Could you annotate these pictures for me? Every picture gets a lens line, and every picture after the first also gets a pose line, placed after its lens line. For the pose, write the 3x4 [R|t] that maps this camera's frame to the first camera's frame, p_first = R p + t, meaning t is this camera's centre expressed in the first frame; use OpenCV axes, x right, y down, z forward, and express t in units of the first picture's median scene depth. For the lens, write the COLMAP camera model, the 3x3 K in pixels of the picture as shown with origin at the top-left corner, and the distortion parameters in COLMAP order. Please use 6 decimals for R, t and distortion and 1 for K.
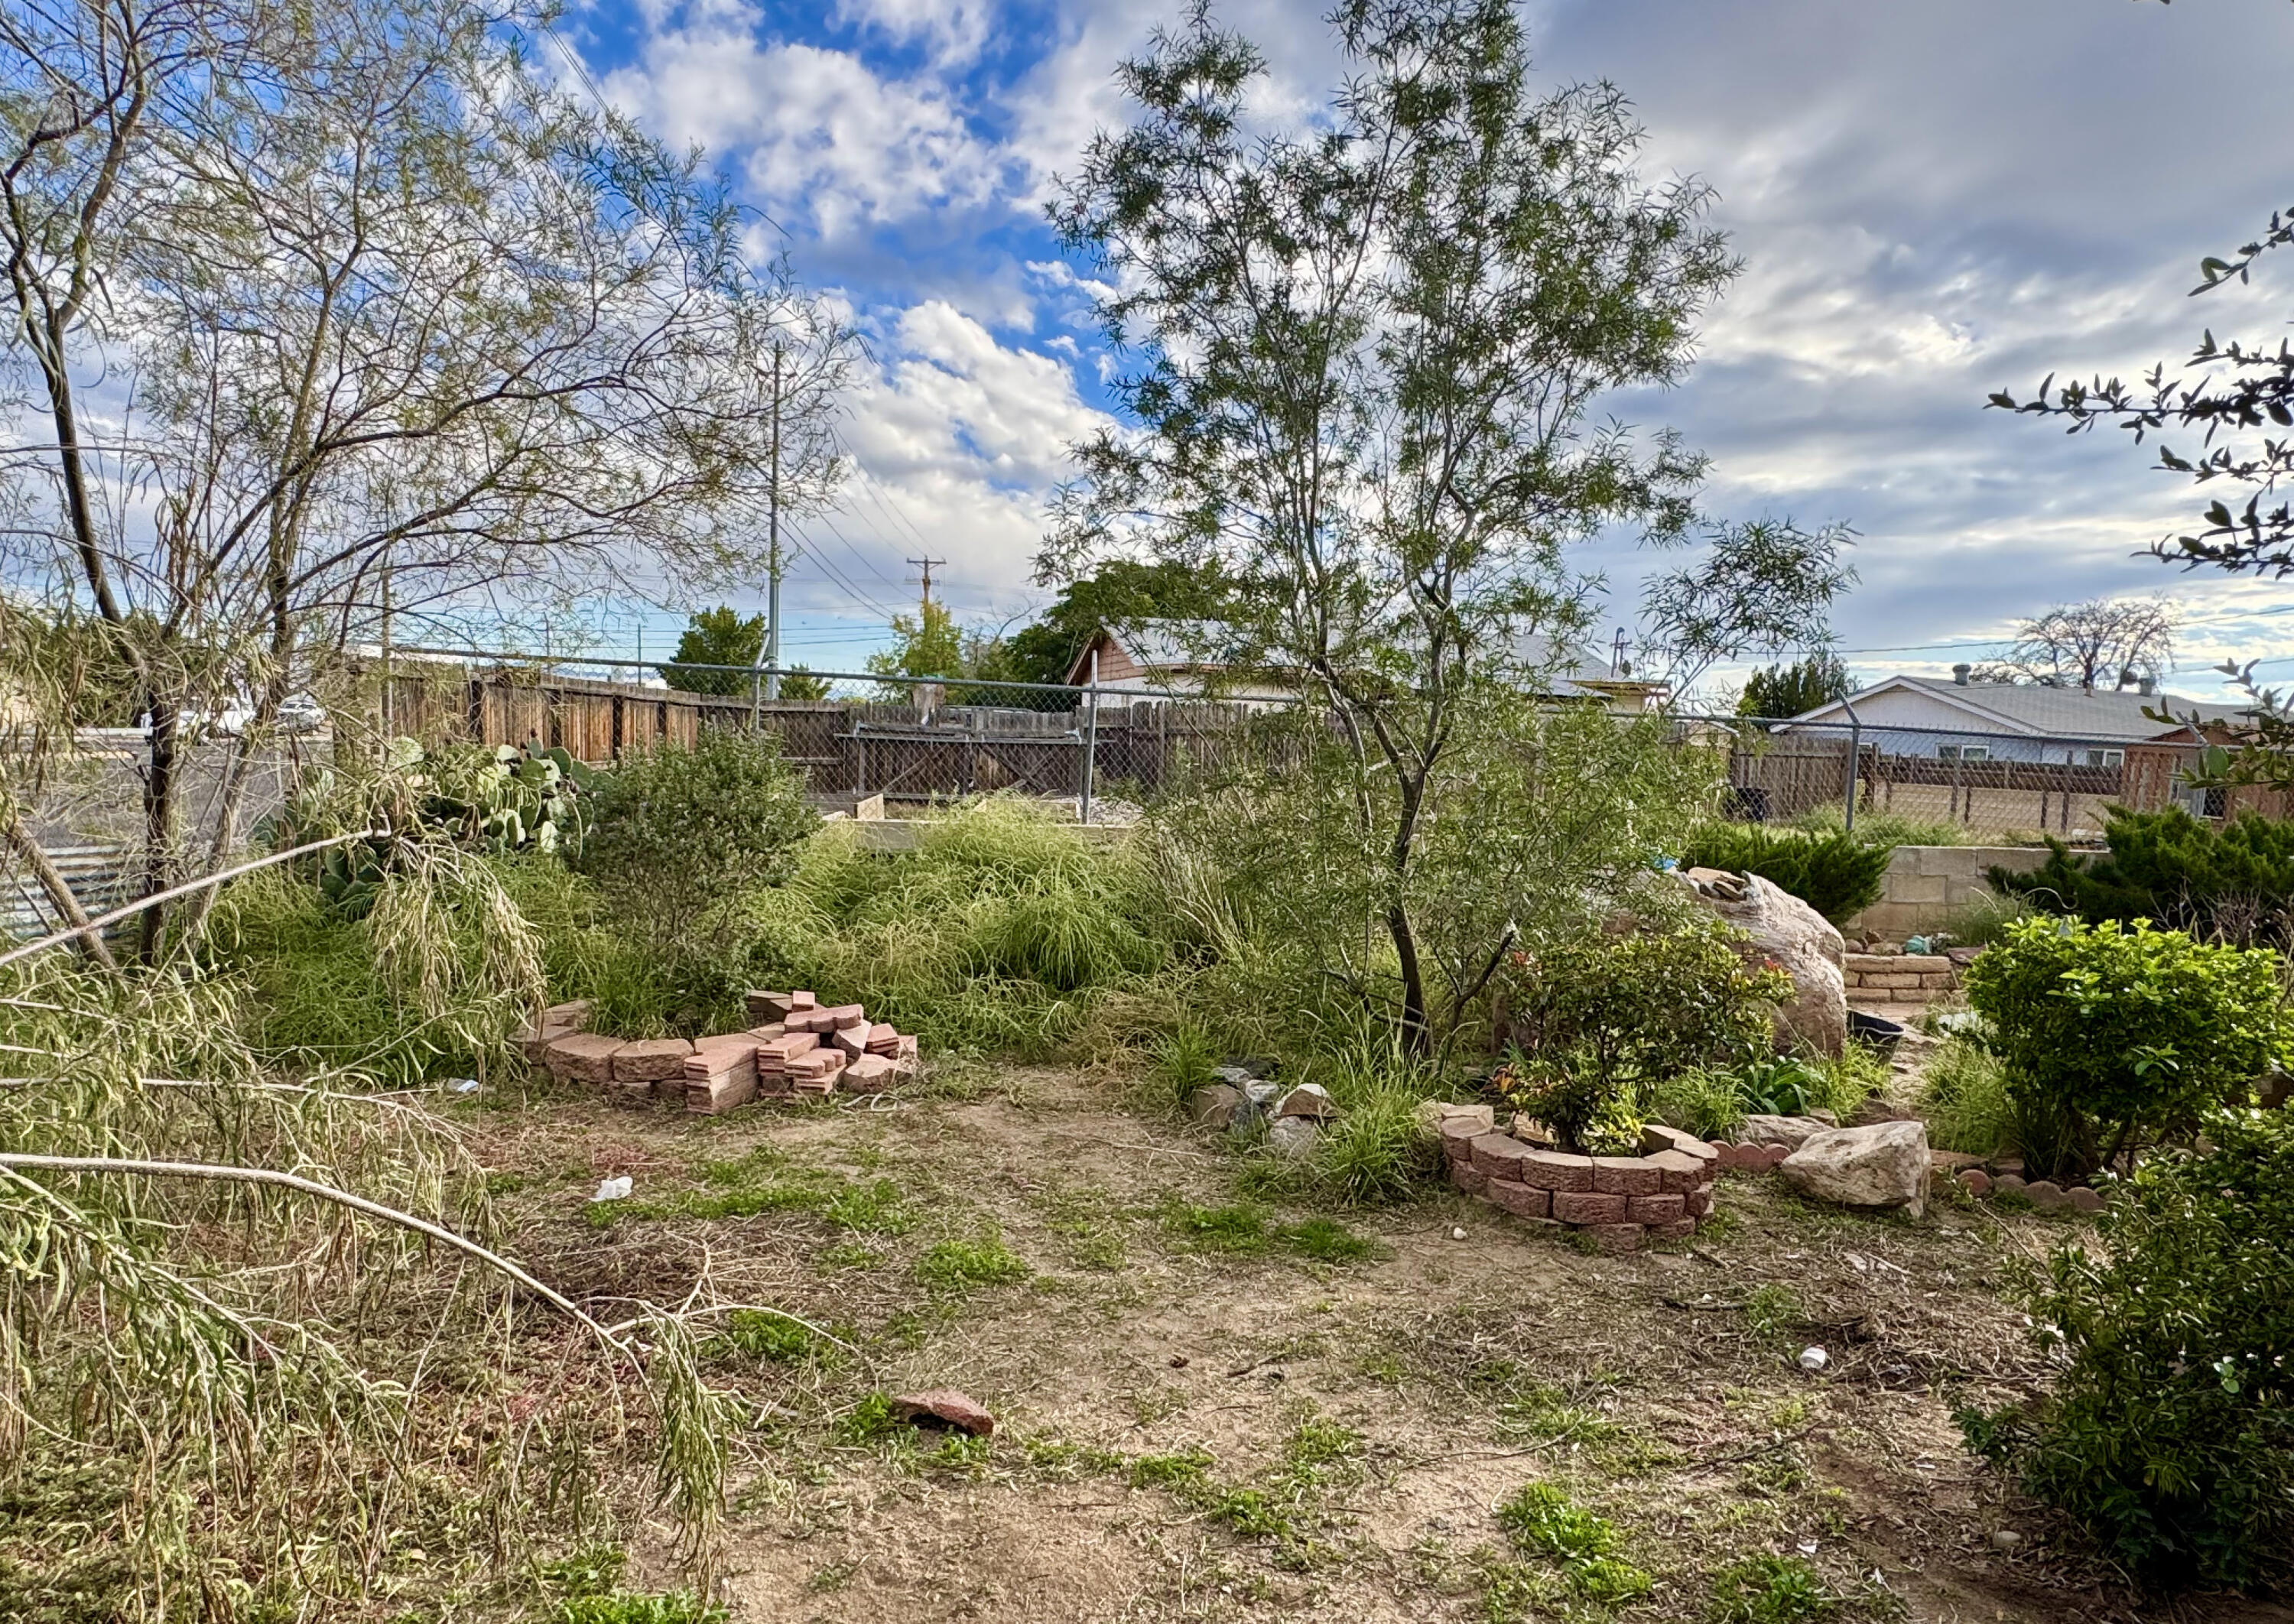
lens RADIAL K [[1450.1, 0, 1141.8], [0, 1450.1, 851.7], [0, 0, 1]] dist [-0.007985, 0.005843]
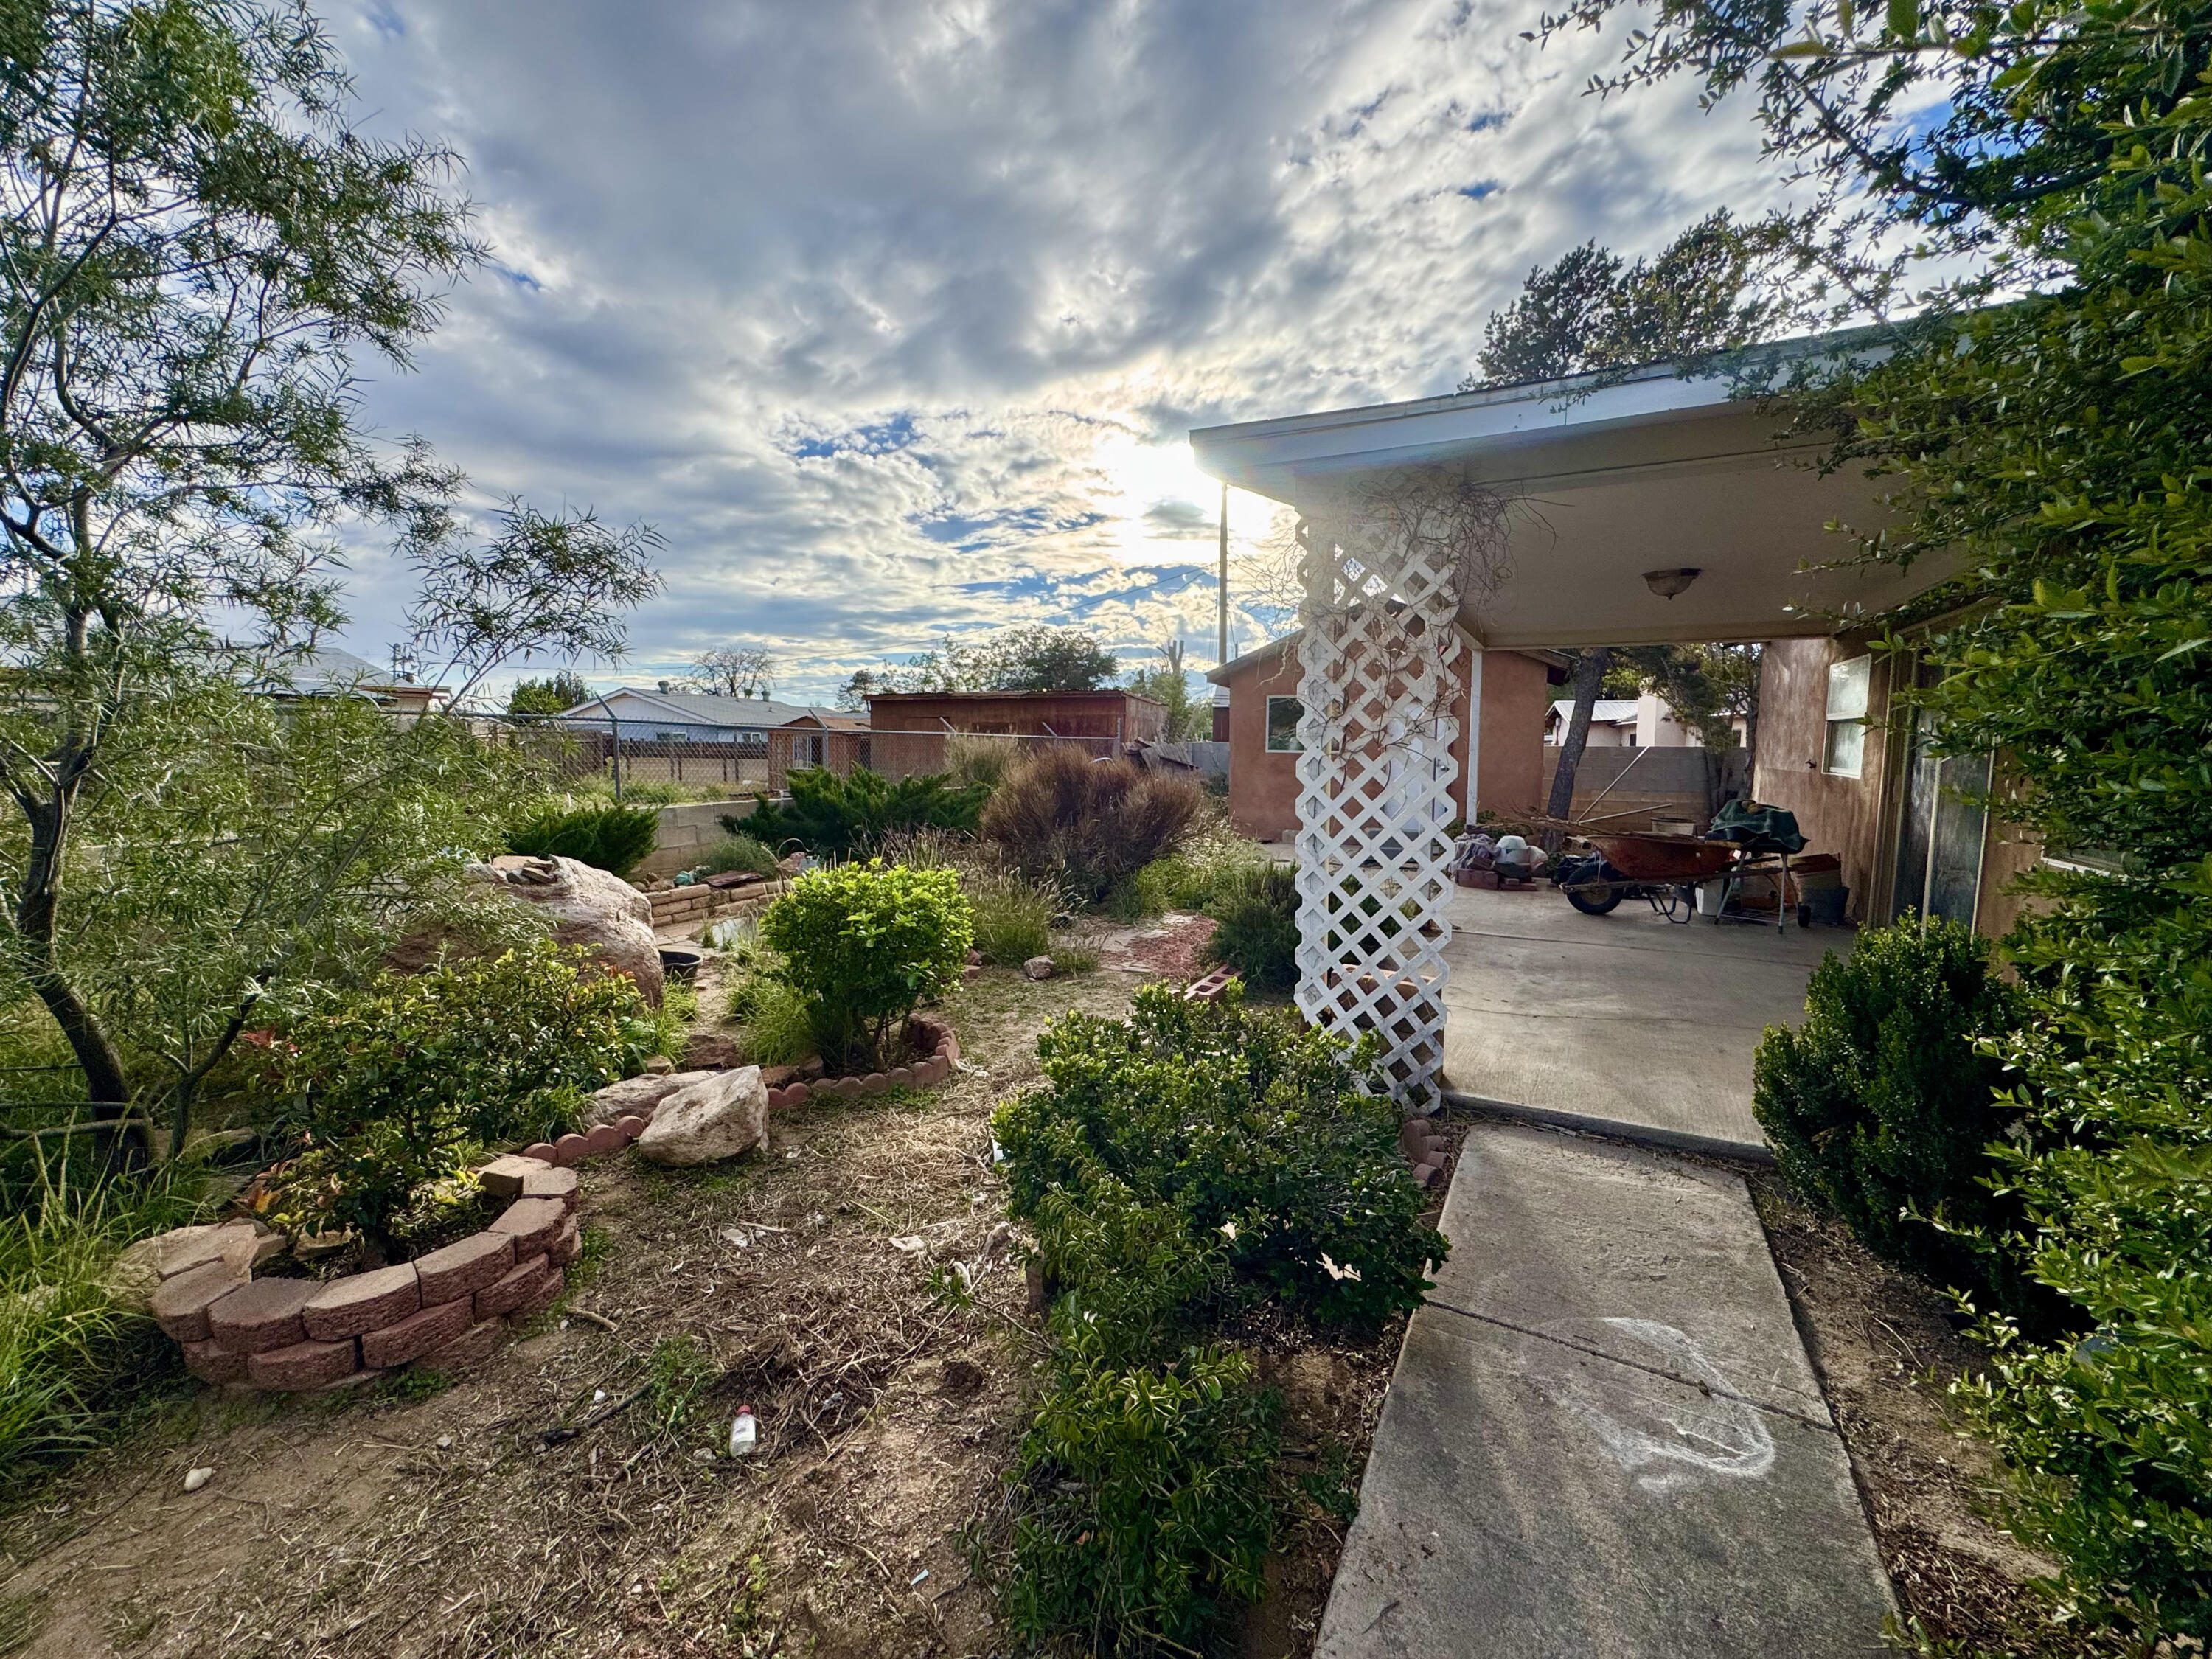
lens RADIAL K [[886.0, 0, 1109.0], [0, 886.0, 831.4], [0, 0, 1]] dist [-0.005984, 0.001326]
pose [[0.554970, -0.114304, 0.823980, 0.106025], [0.082580, 0.993192, 0.082158, -0.024273], [-0.827761, 0.022449, 0.560632, 0.287249]]
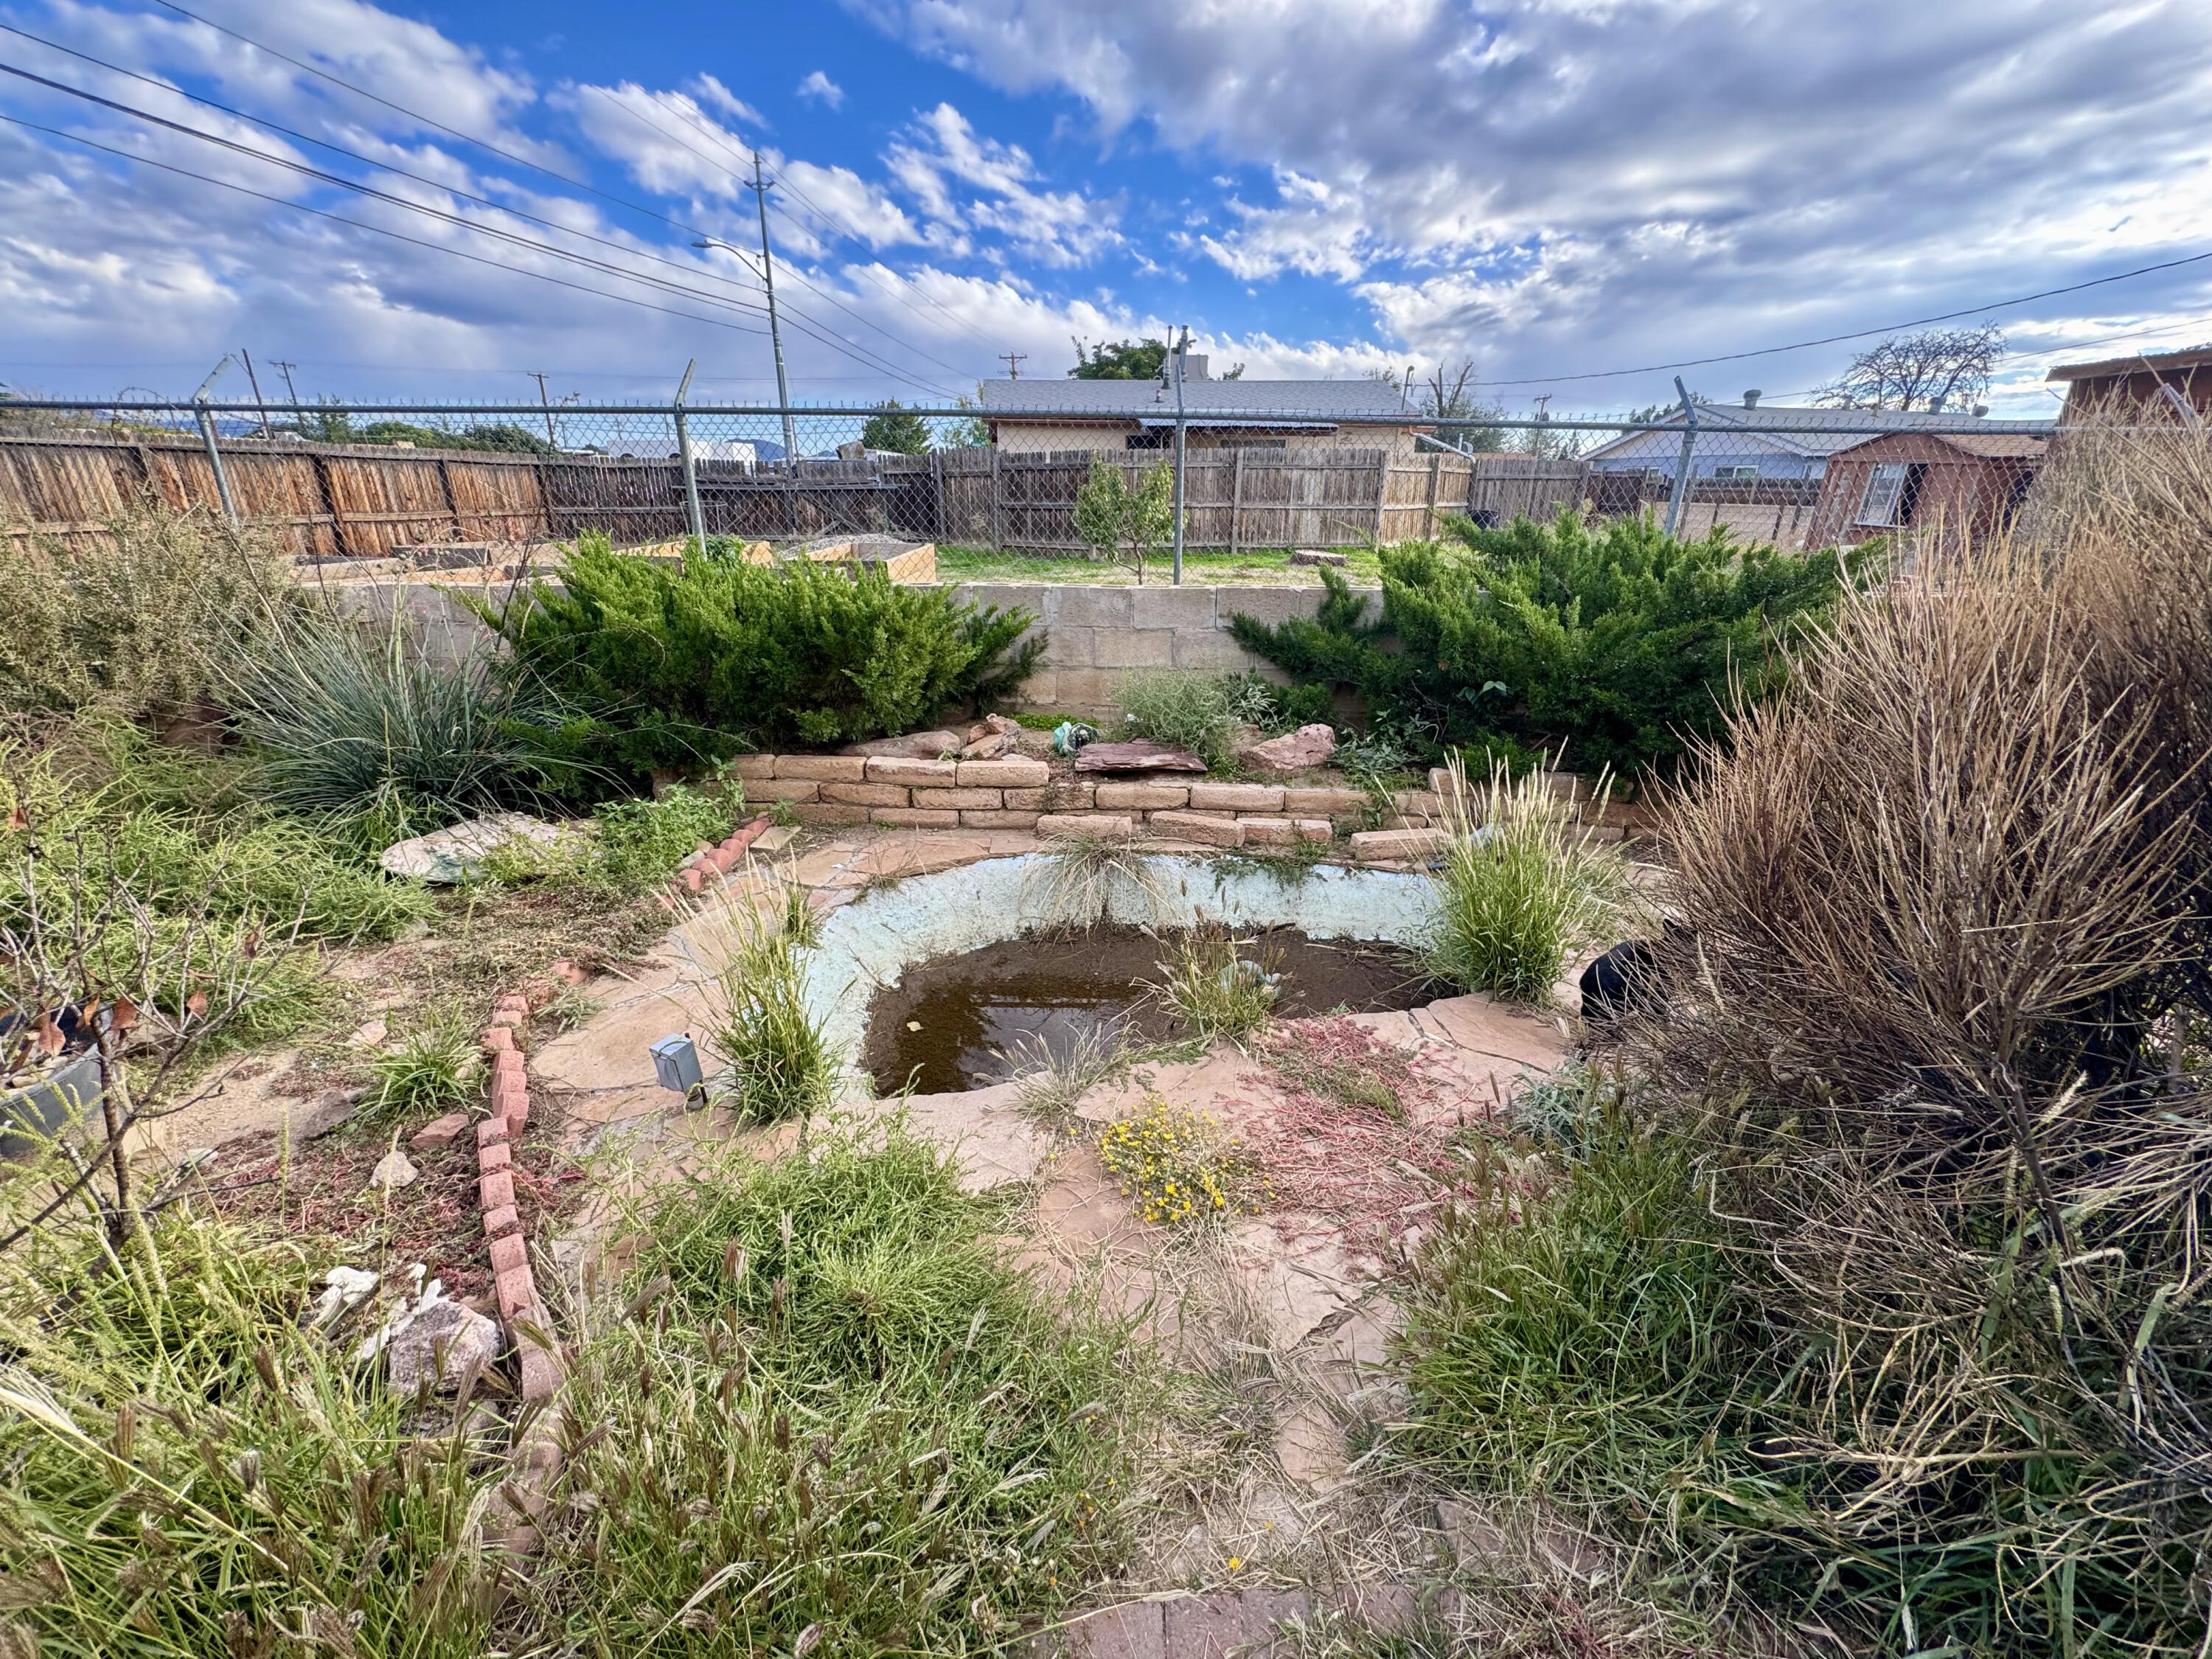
lens RADIAL K [[886.0, 0, 1116.8], [0, 886.0, 826.2], [0, 0, 1]] dist [-0.005984, 0.001326]
pose [[0.988521, 0.023248, -0.149287, 0.961057], [0.019717, 0.959792, 0.280019, -0.024207], [0.149795, -0.279748, 0.948316, 0.878981]]
